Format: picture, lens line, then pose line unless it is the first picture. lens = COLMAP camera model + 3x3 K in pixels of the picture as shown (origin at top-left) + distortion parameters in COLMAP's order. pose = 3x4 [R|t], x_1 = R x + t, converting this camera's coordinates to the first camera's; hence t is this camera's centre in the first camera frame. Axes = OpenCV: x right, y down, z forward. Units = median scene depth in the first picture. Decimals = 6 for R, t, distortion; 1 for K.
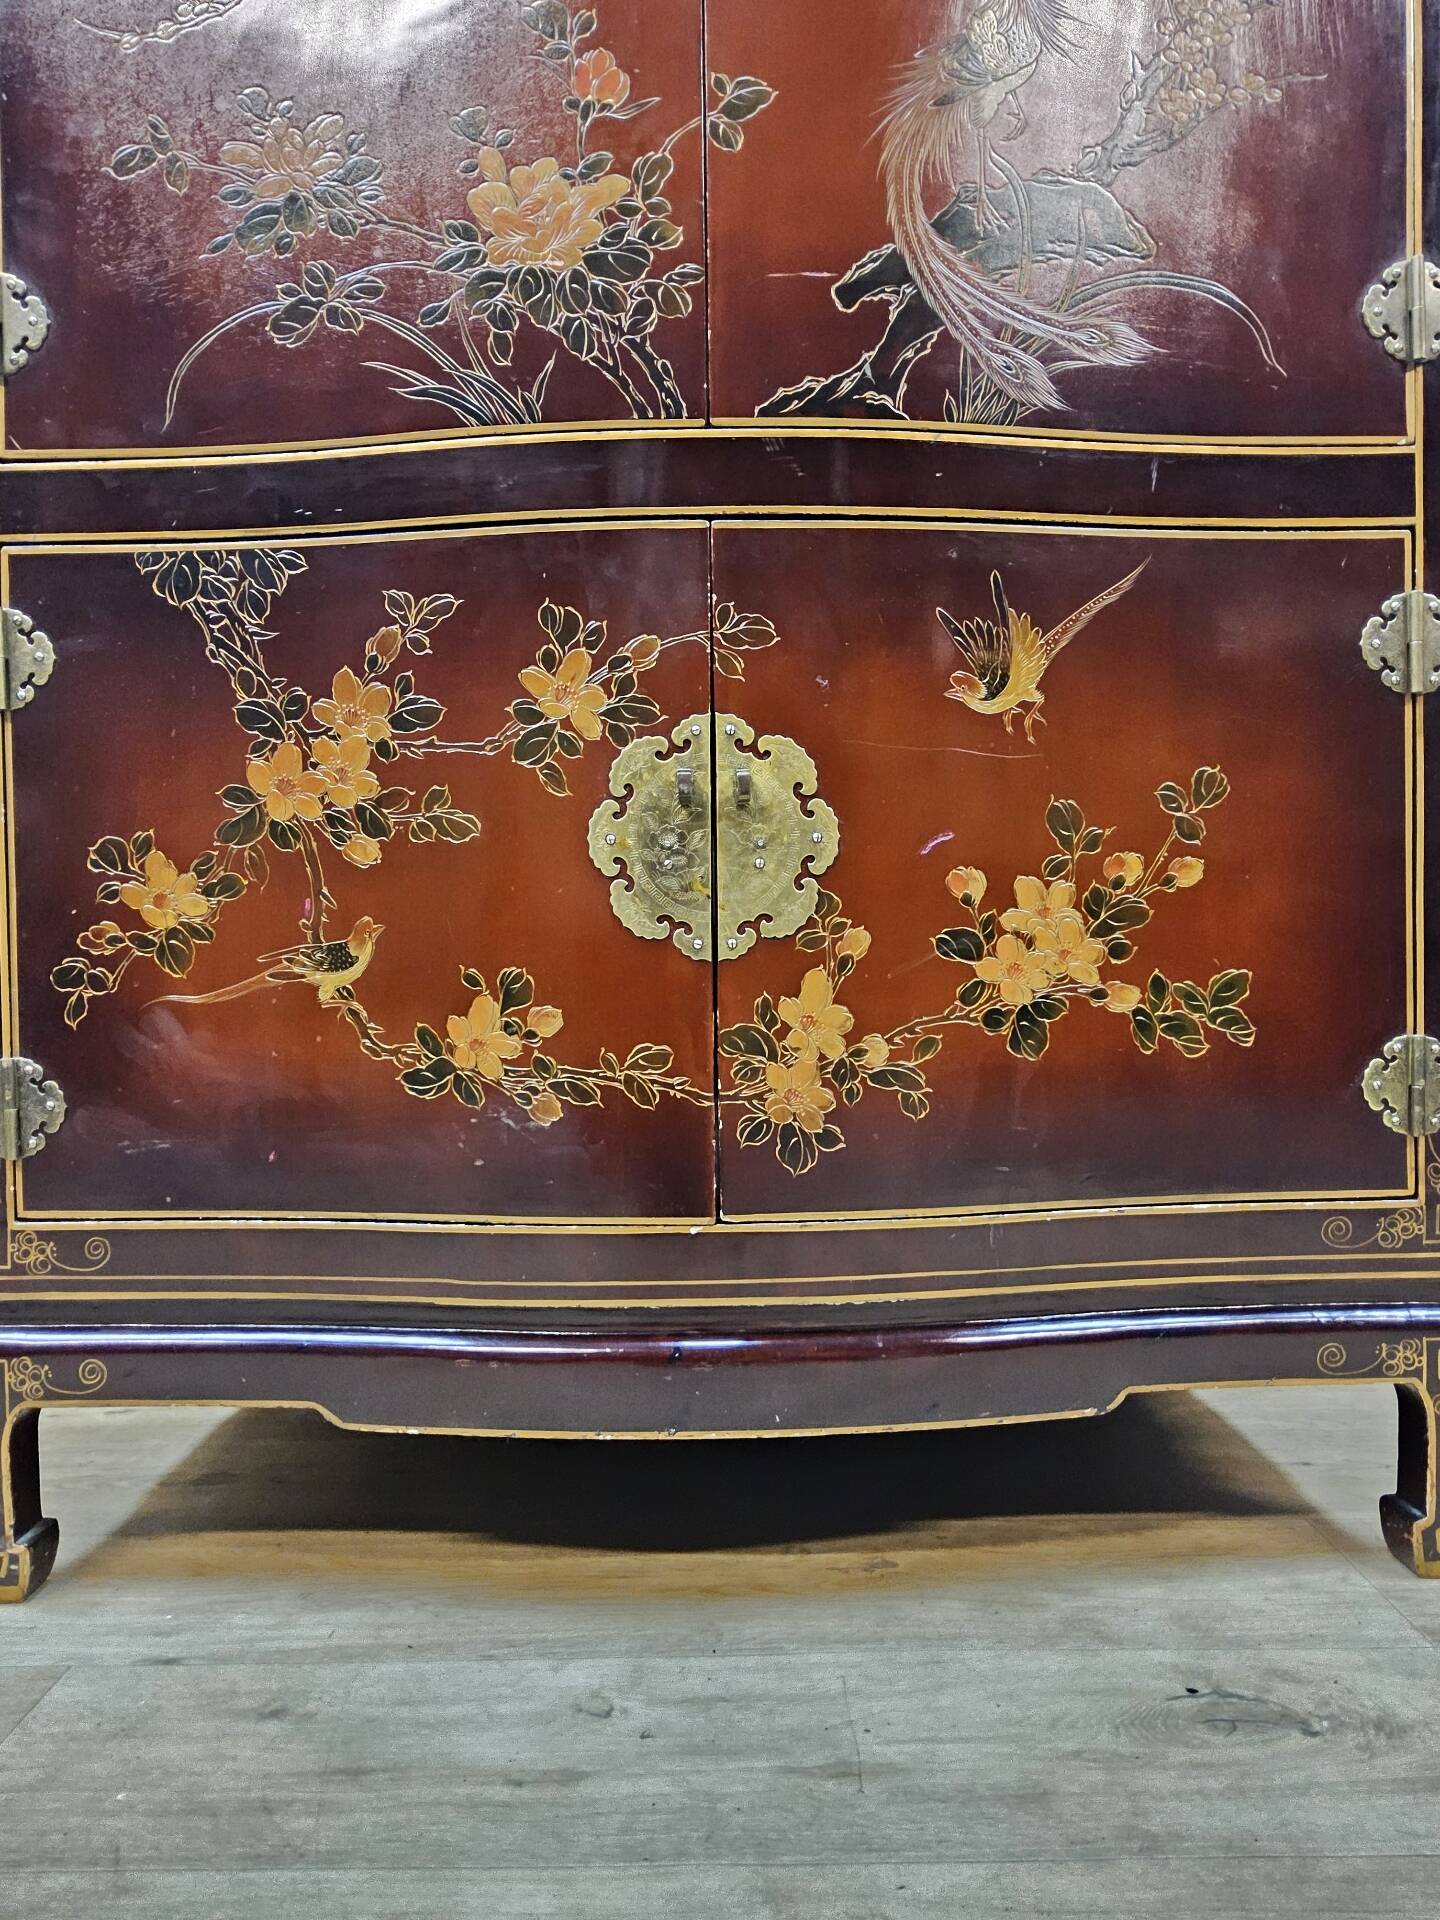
lens RADIAL K [[1477.6, 0, 733.1], [0, 1477.6, 994.6], [0, 0, 1]] dist [0.036835, -0.065194]
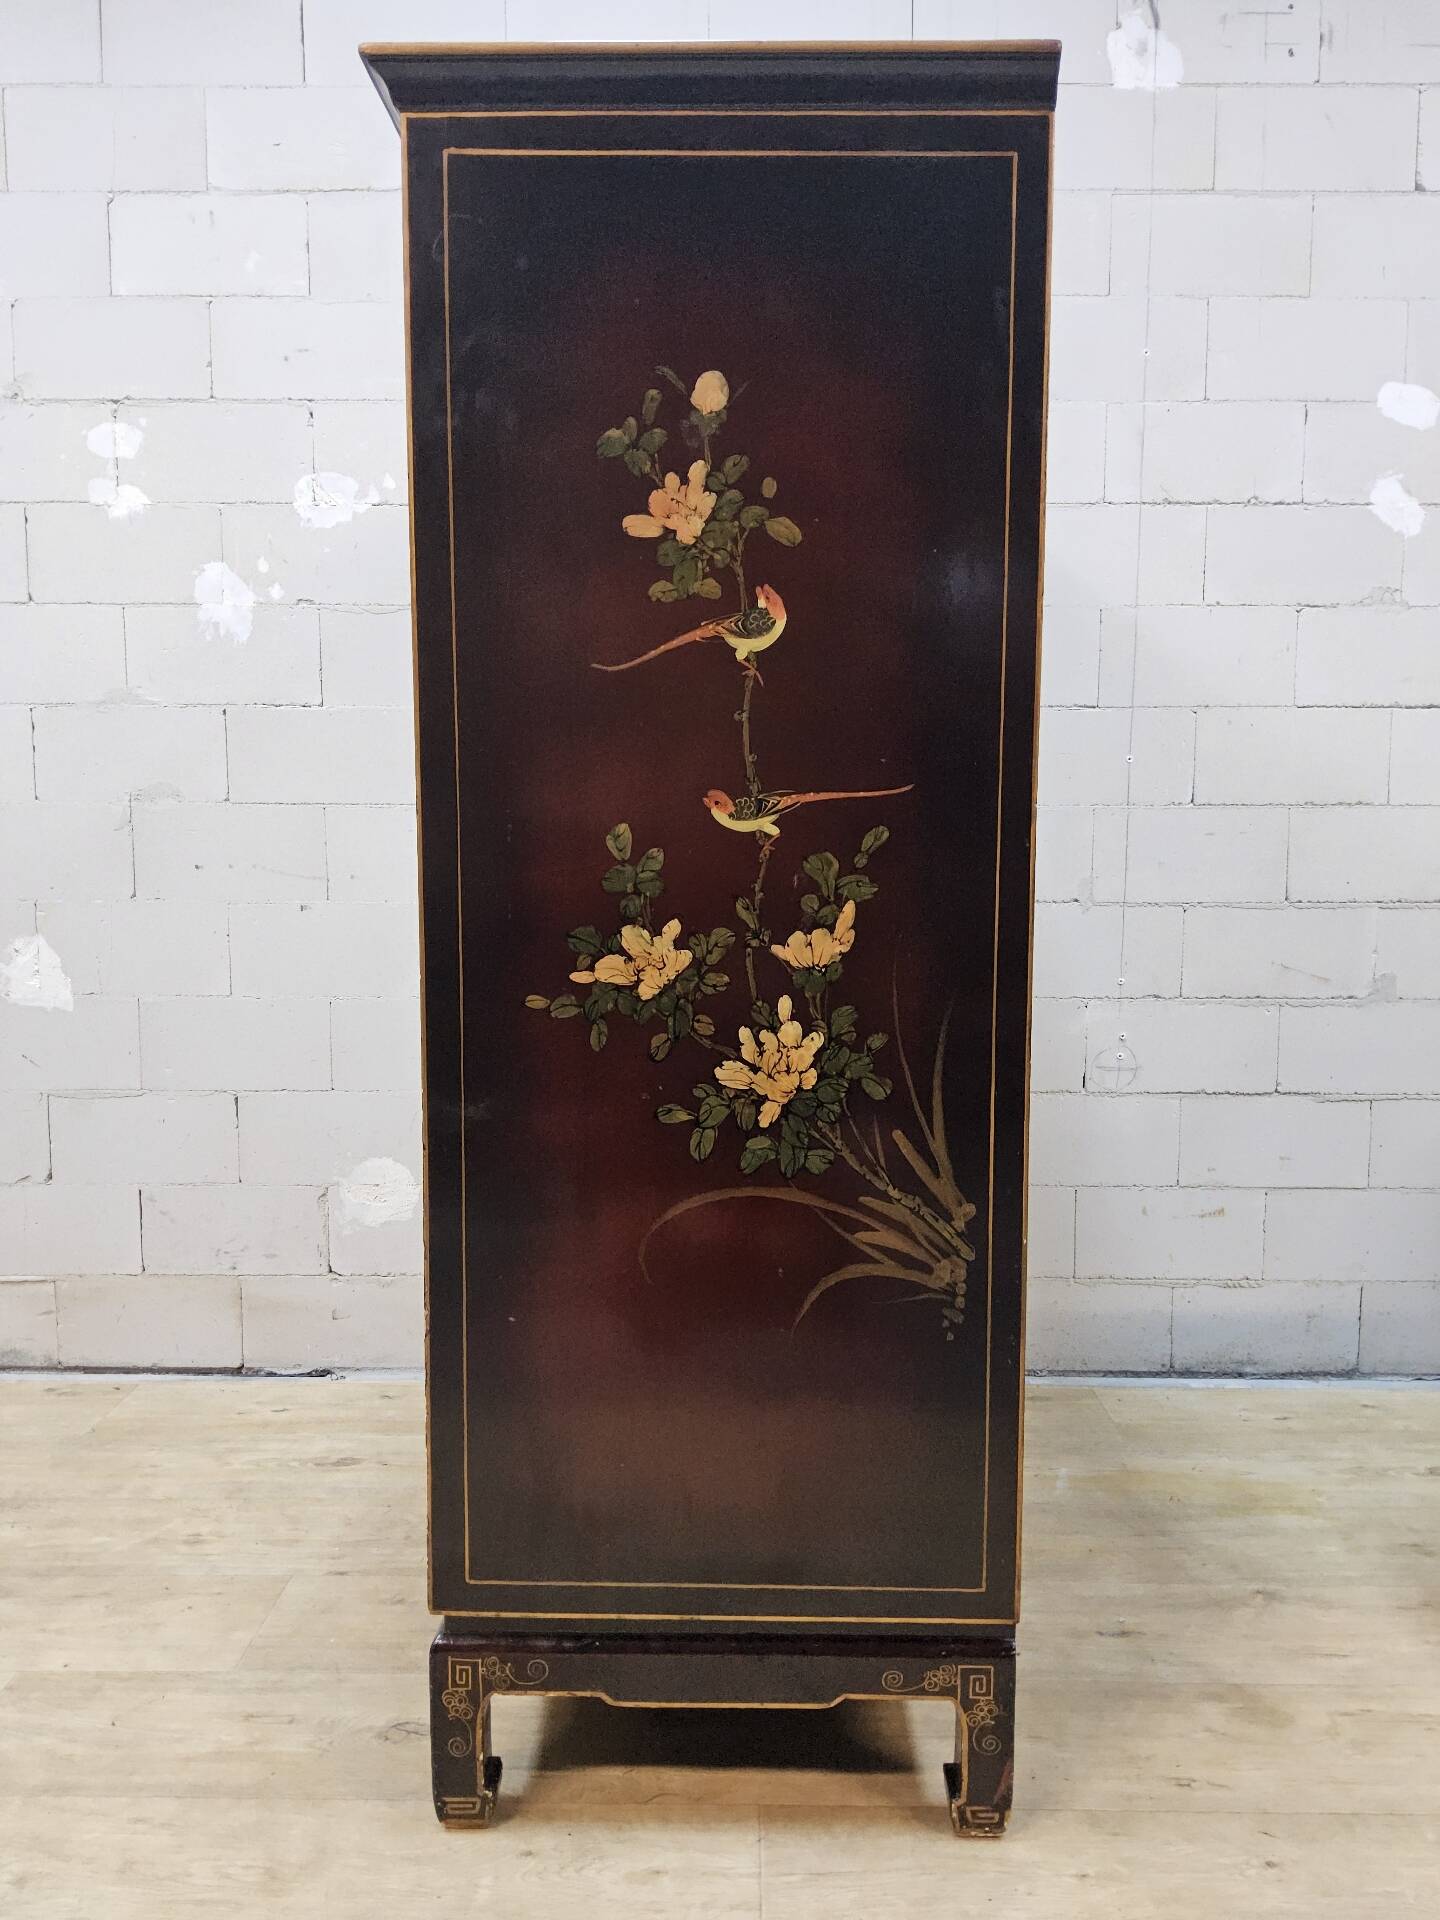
lens RADIAL K [[1477.6, 0, 732.5], [0, 1477.6, 981.8], [0, 0, 1]] dist [0.036835, -0.065194]
pose [[0.999817, 0.016051, -0.010444, 0.141830], [-0.015332, 0.997726, 0.065636, -0.454626], [0.011474, -0.065464, 0.997789, -0.875842]]
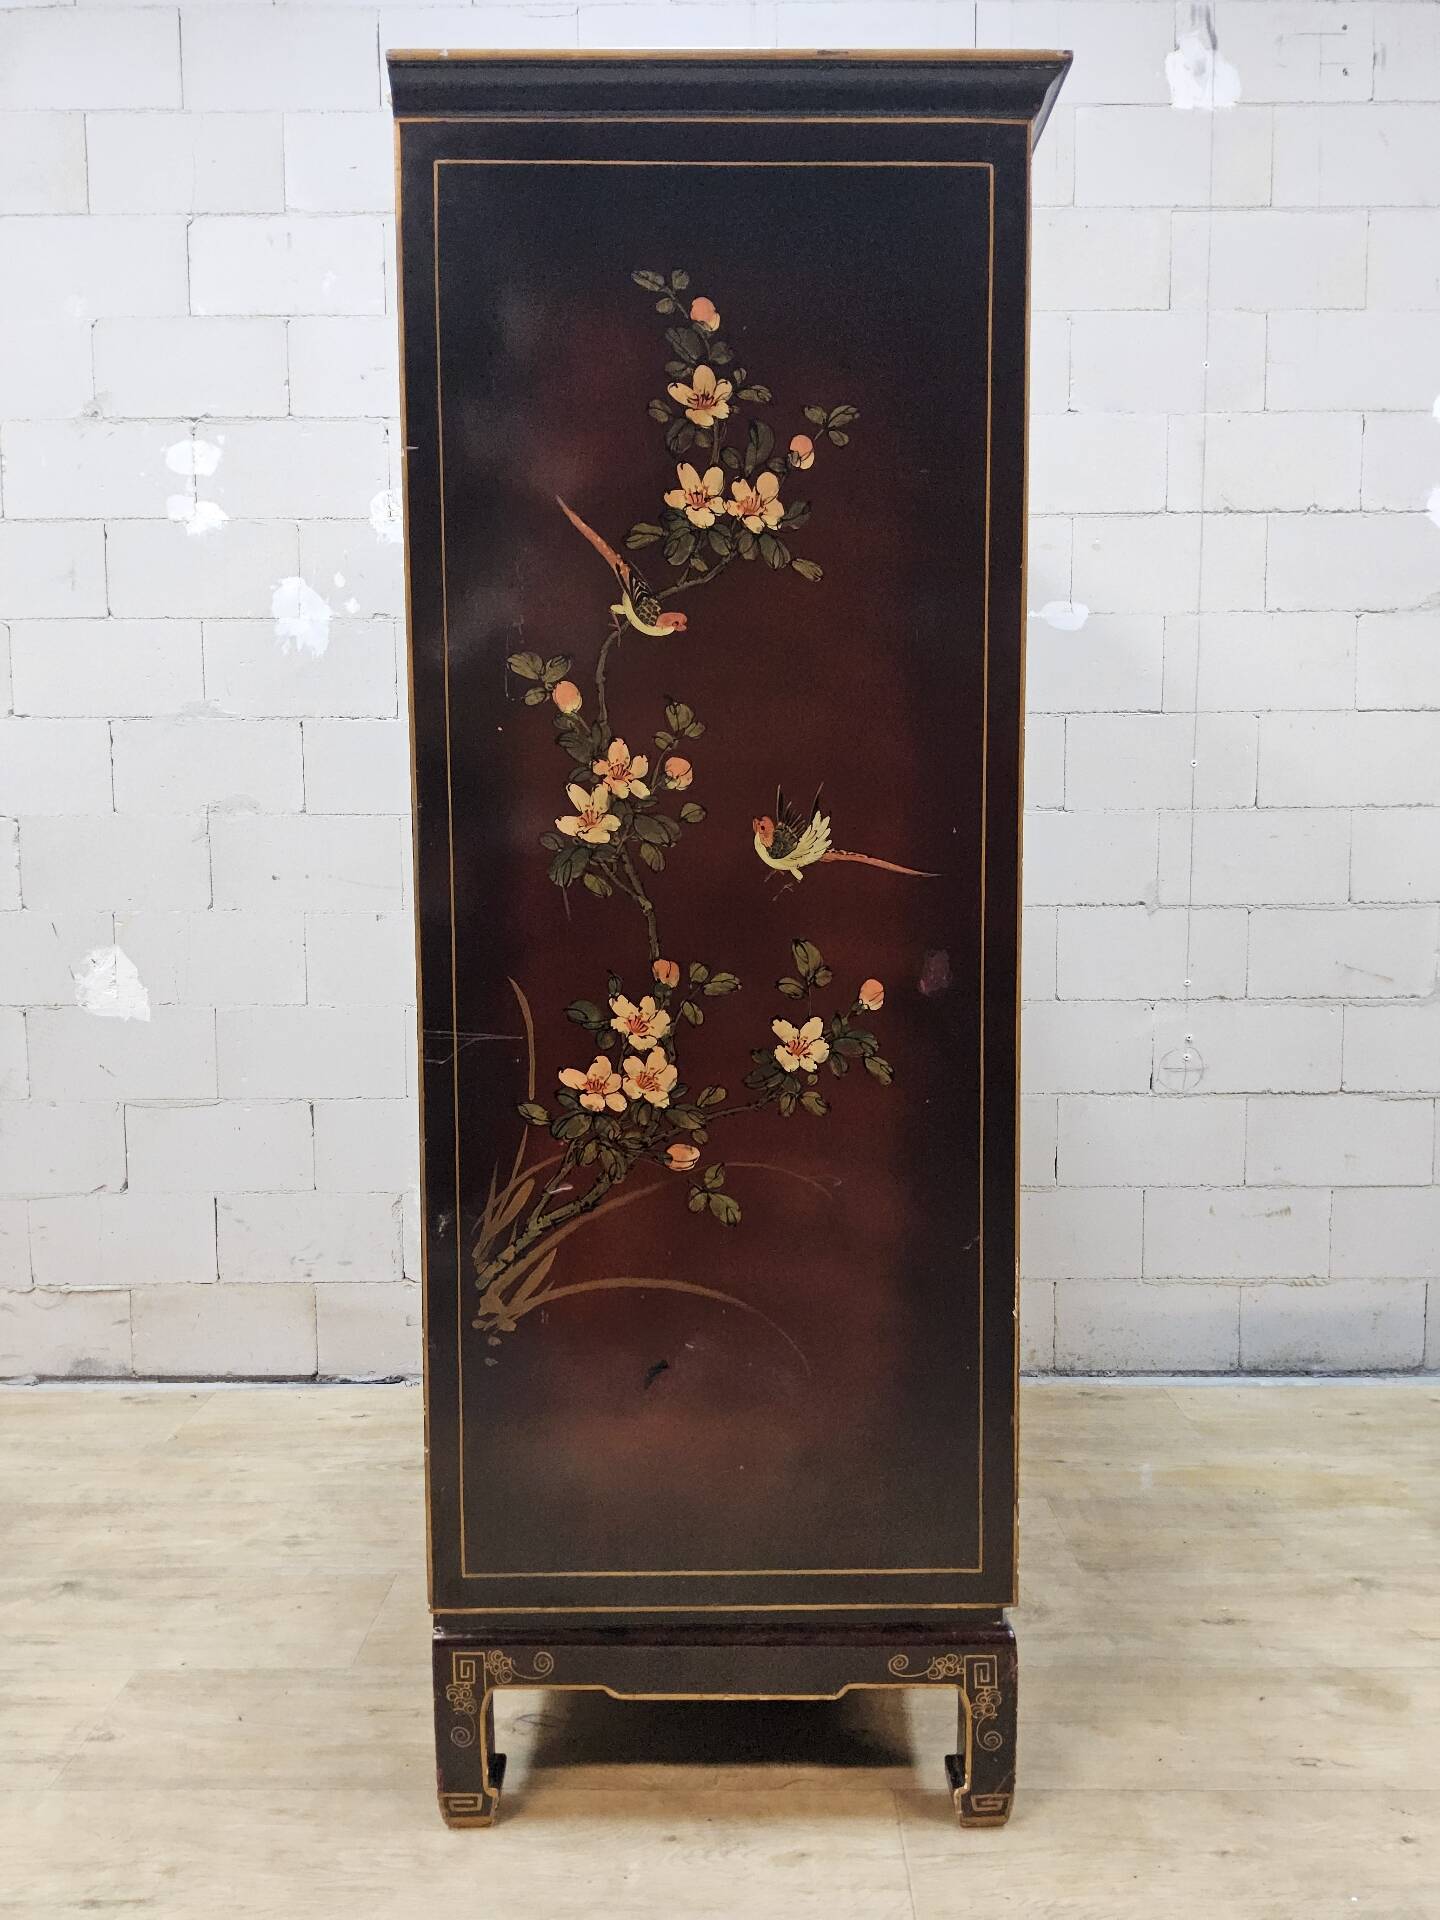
lens RADIAL K [[1477.6, 0, 733.4], [0, 1477.6, 978.3], [0, 0, 1]] dist [0.036835, -0.065194]
pose [[0.999949, 0.007274, -0.006943, 0.013365], [-0.006918, 0.998726, 0.049980, -0.429560], [0.007298, -0.049929, 0.998726, -0.905599]]
